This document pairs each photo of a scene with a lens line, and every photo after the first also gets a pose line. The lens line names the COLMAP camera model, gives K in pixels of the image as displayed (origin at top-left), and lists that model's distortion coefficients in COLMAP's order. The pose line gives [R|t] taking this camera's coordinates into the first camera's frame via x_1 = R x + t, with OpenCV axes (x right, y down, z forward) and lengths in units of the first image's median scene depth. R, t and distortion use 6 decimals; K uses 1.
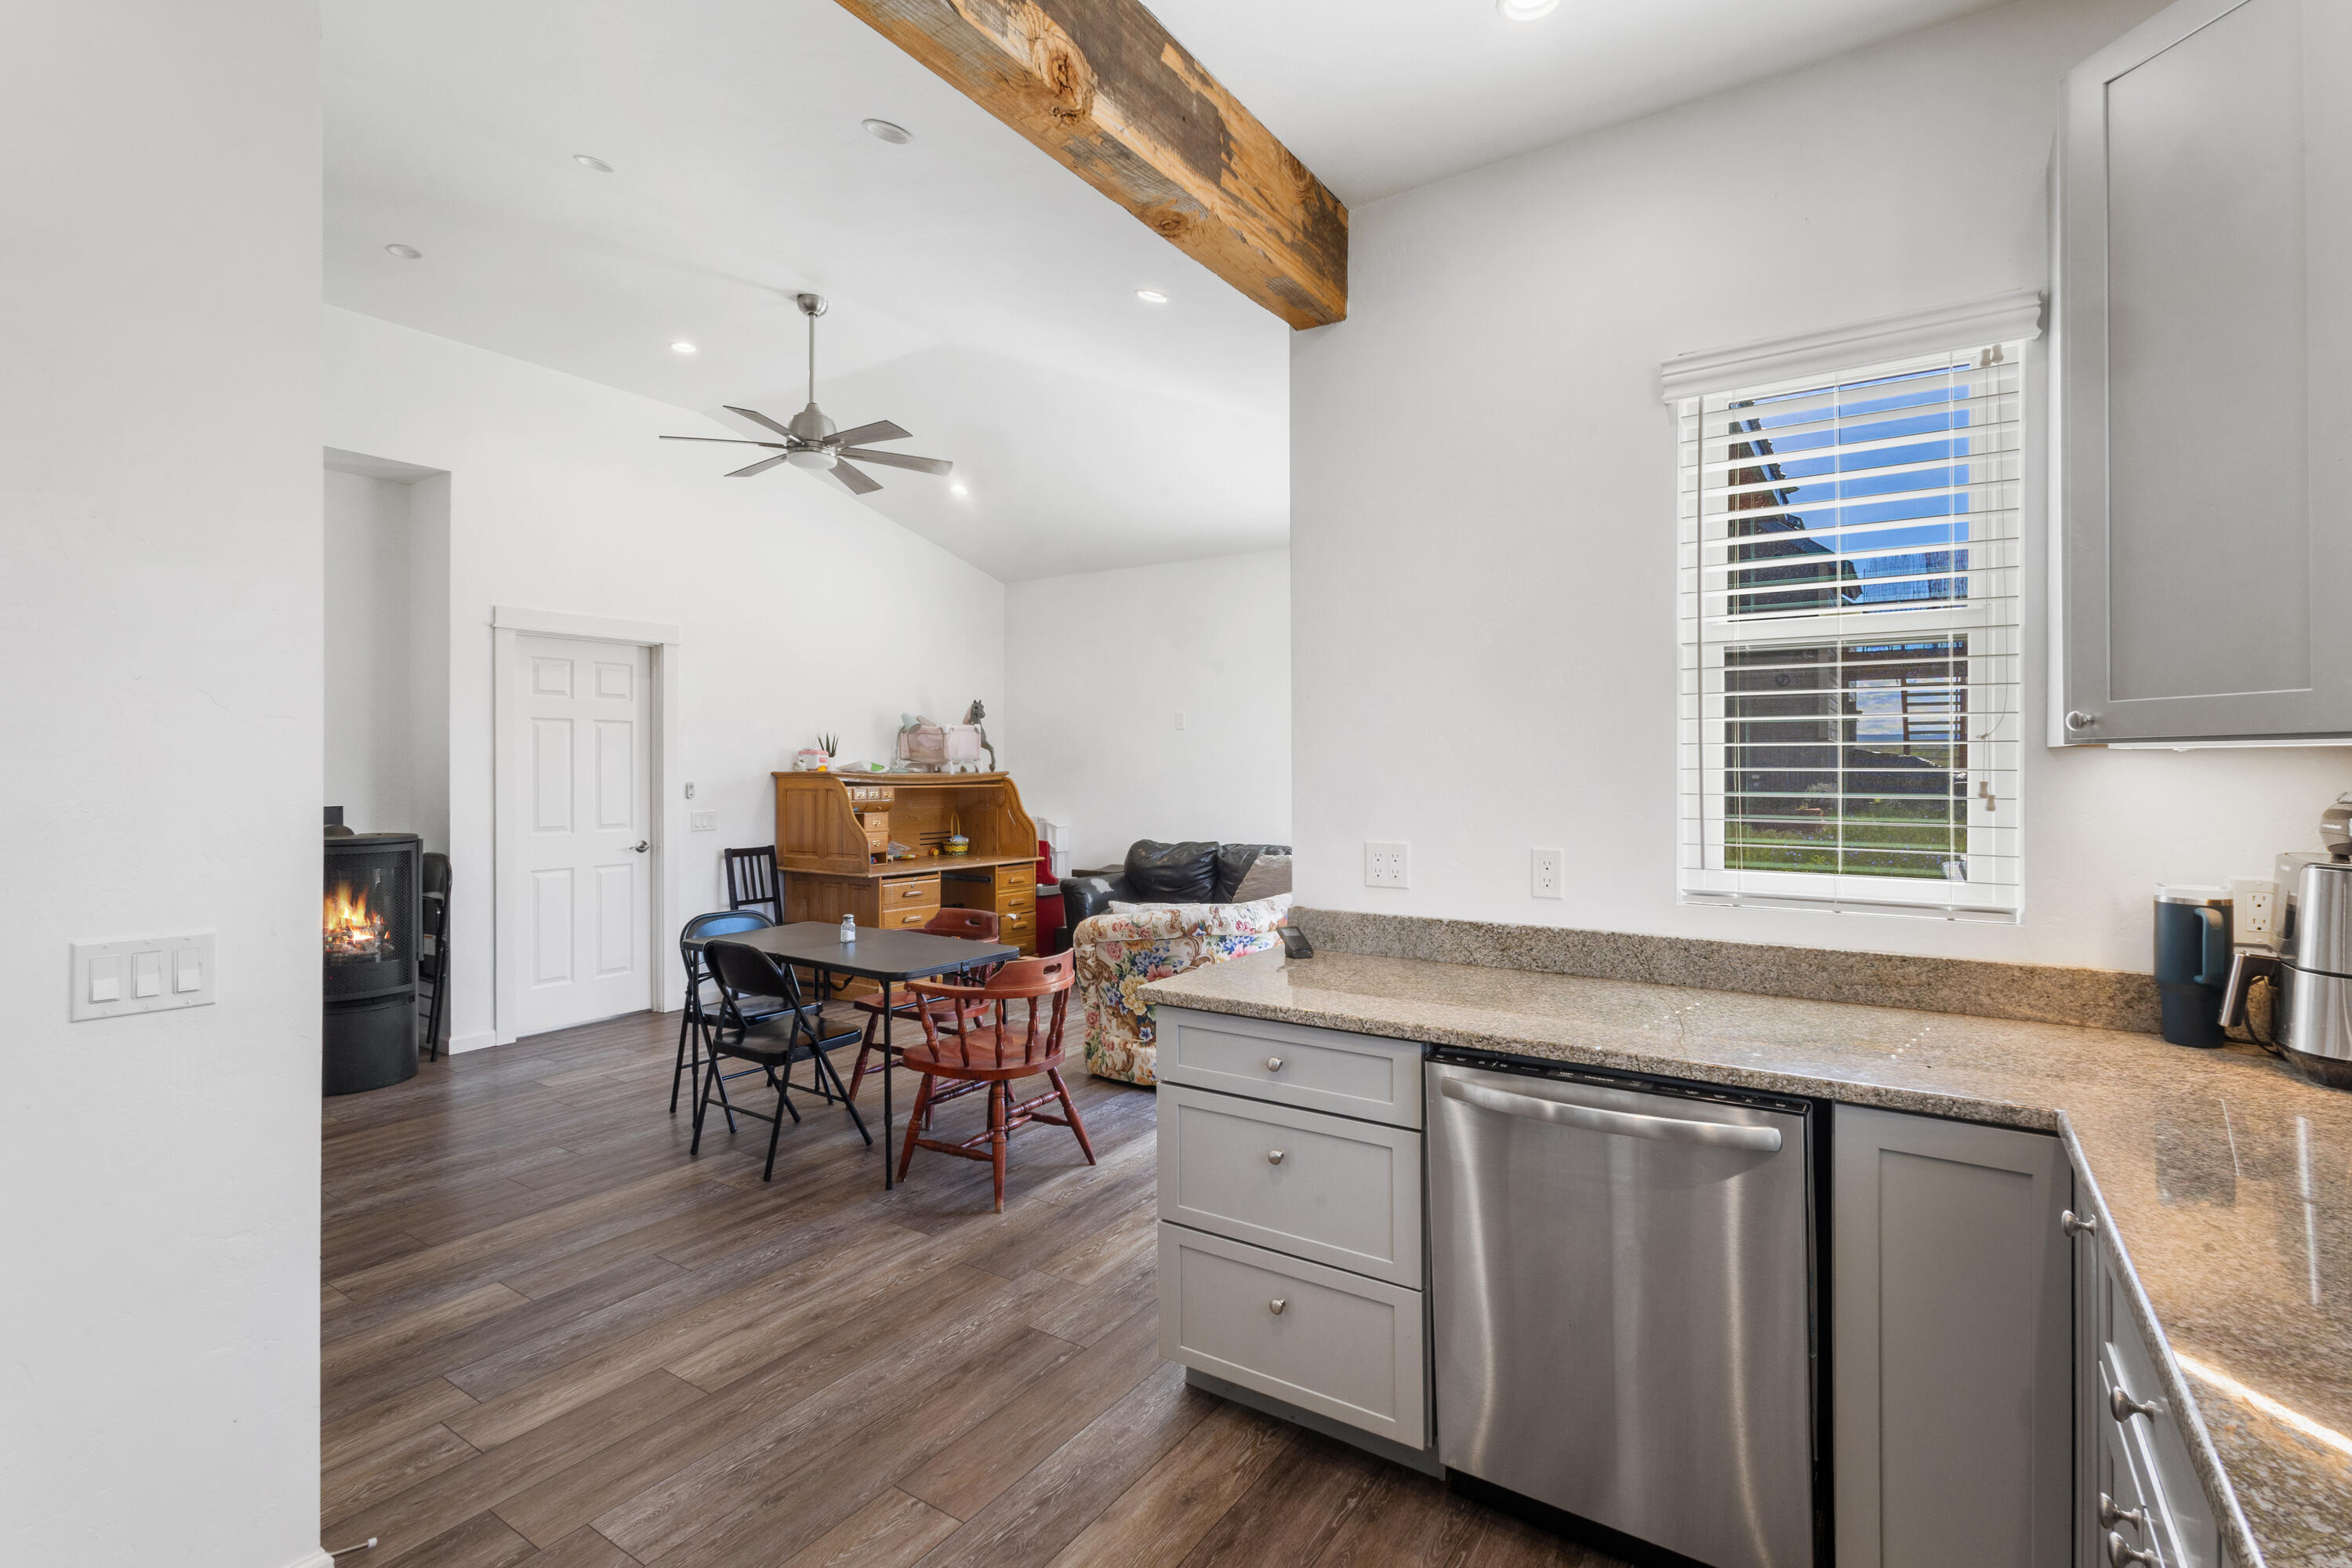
lens RADIAL K [[1110.1, 0, 1181.9], [0, 1110.1, 768.3], [0, 0, 1]] dist [0.001616, 0.000114]
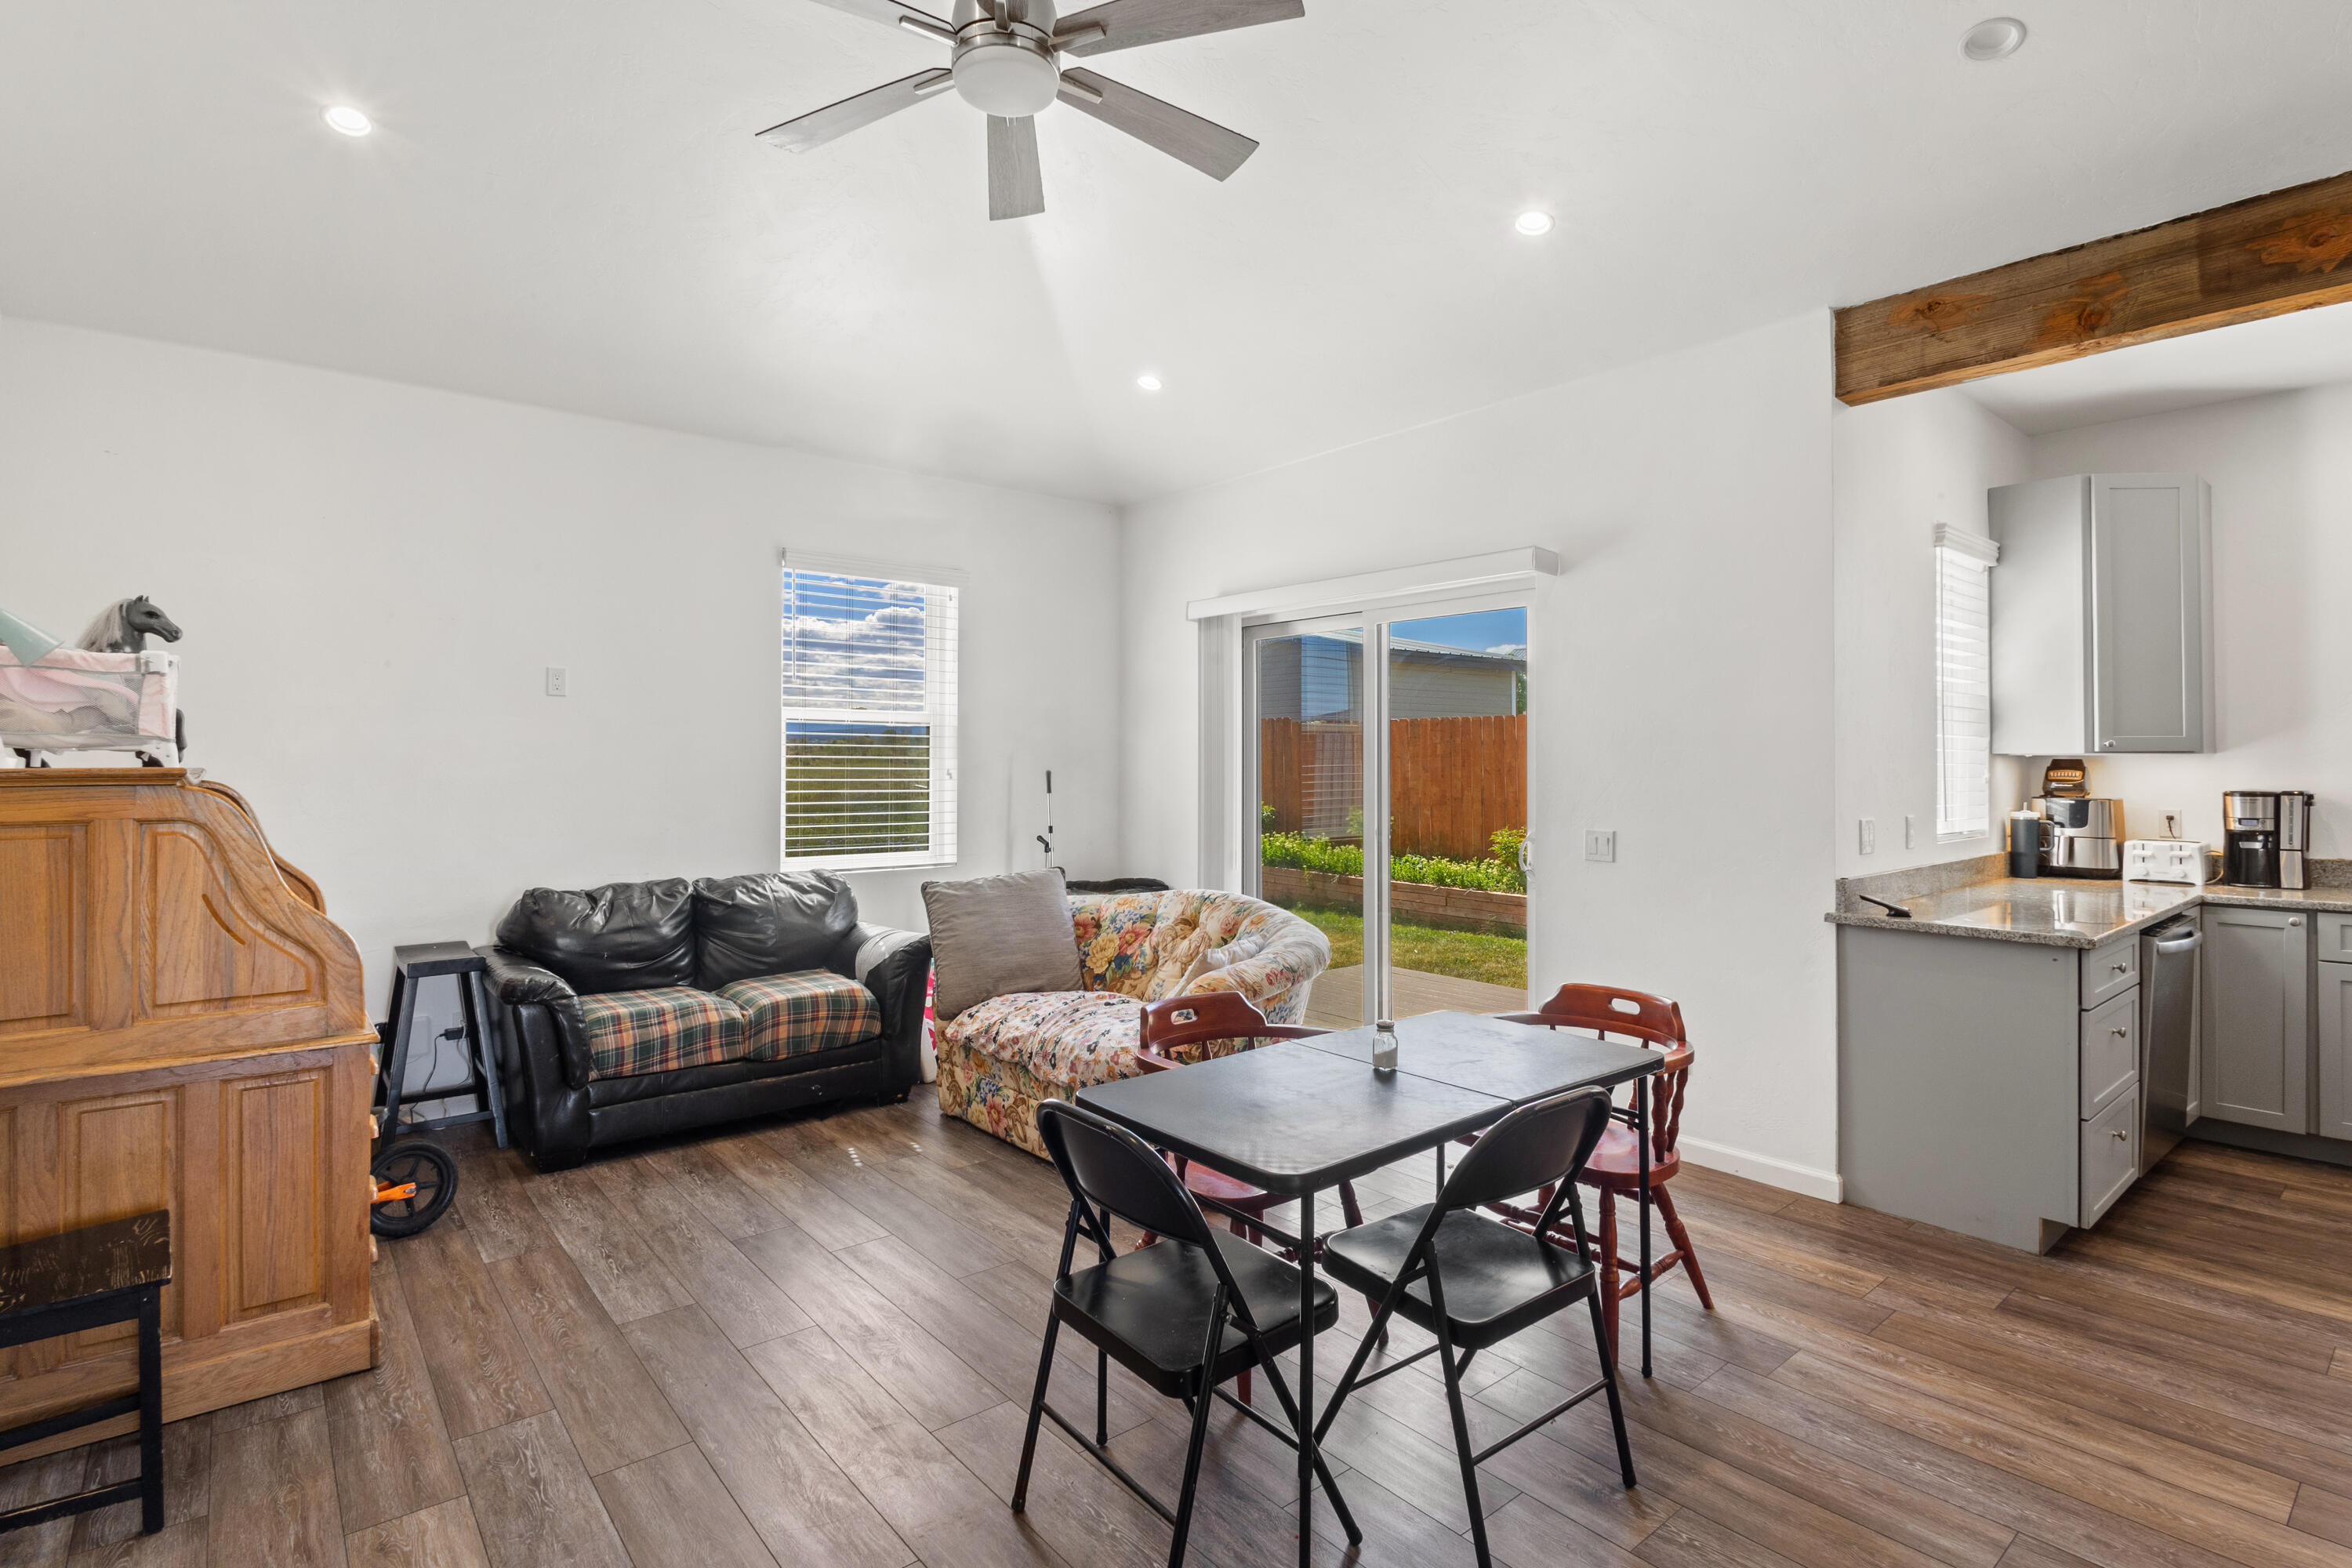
lens RADIAL K [[1145.0, 0, 1180.9], [0, 1145.0, 756.6], [0, 0, 1]] dist [-0.000096, -0.014105]
pose [[0.278192, 0.009607, 0.960477, -0.593903], [0.004109, 0.999929, -0.011192, 0.006152], [-0.960517, 0.007061, 0.278133, 0.632456]]
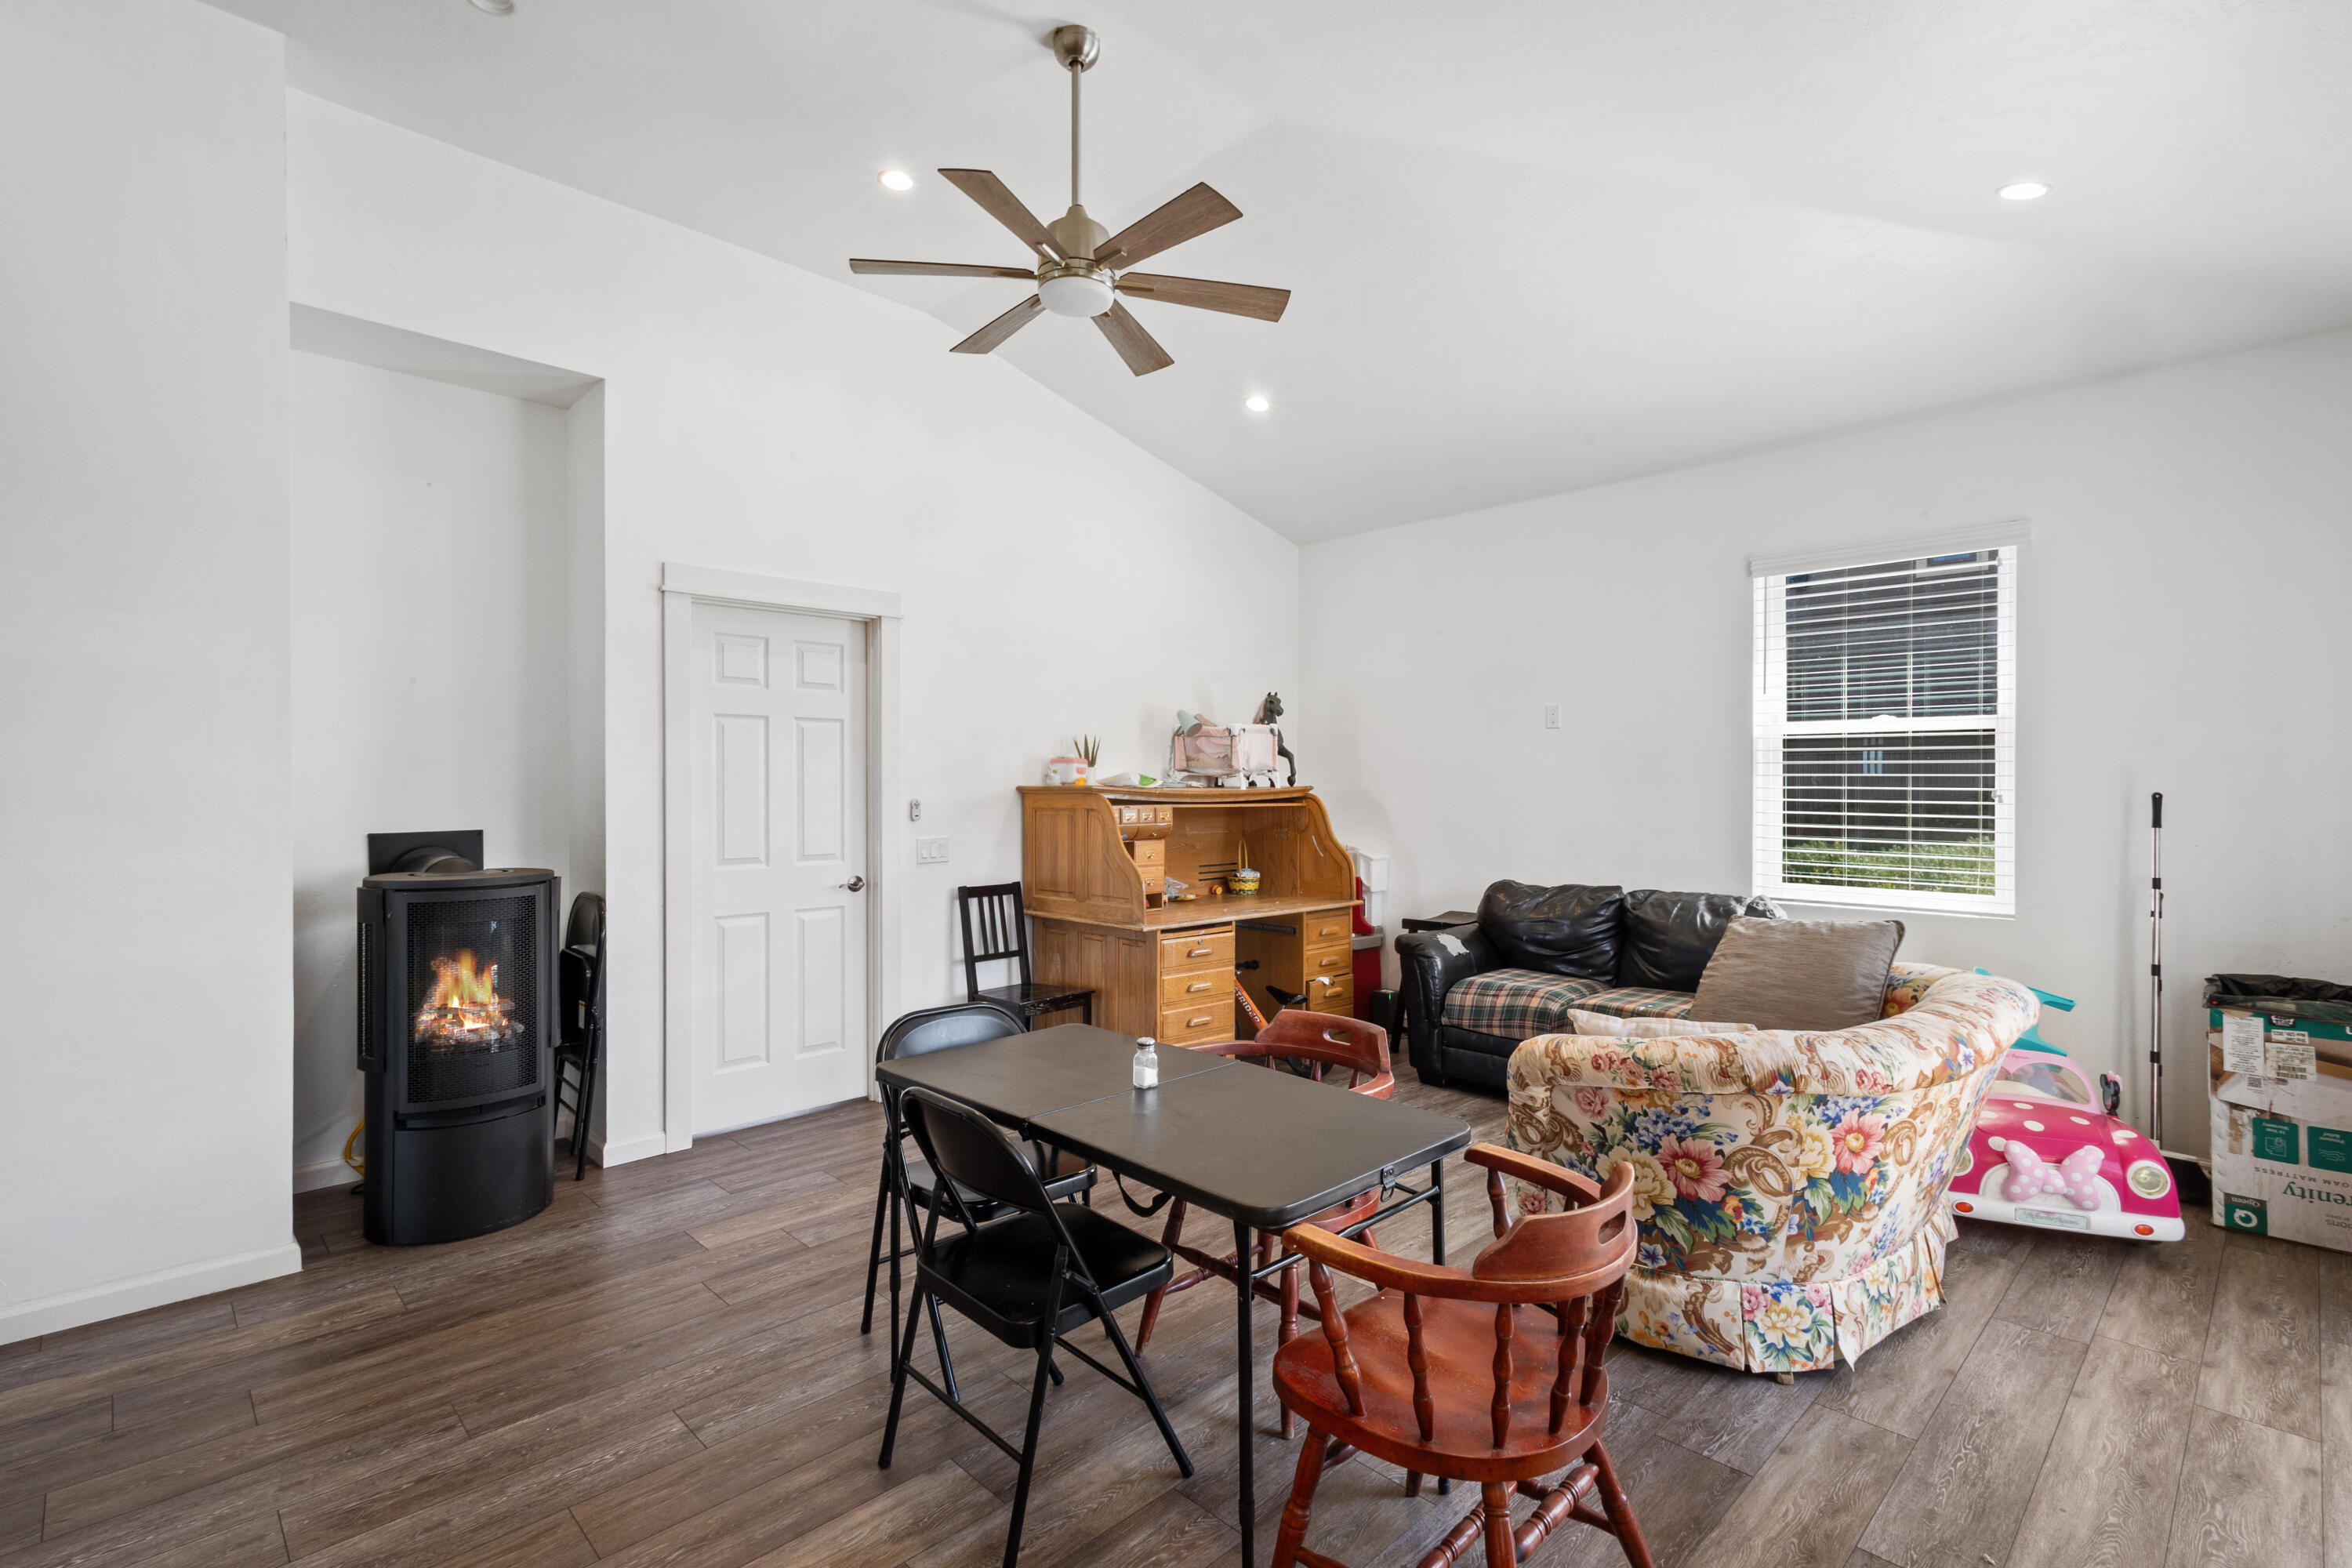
lens RADIAL K [[1085.0, 0, 1180.1], [0, 1085.0, 782.8], [0, 0, 1]] dist [0.011580, -0.000561]
pose [[0.978976, -0.000007, -0.203975, -0.117122], [-0.000218, 0.999999, -0.001079, 0.001921], [0.203975, 0.001101, 0.978975, 0.318186]]
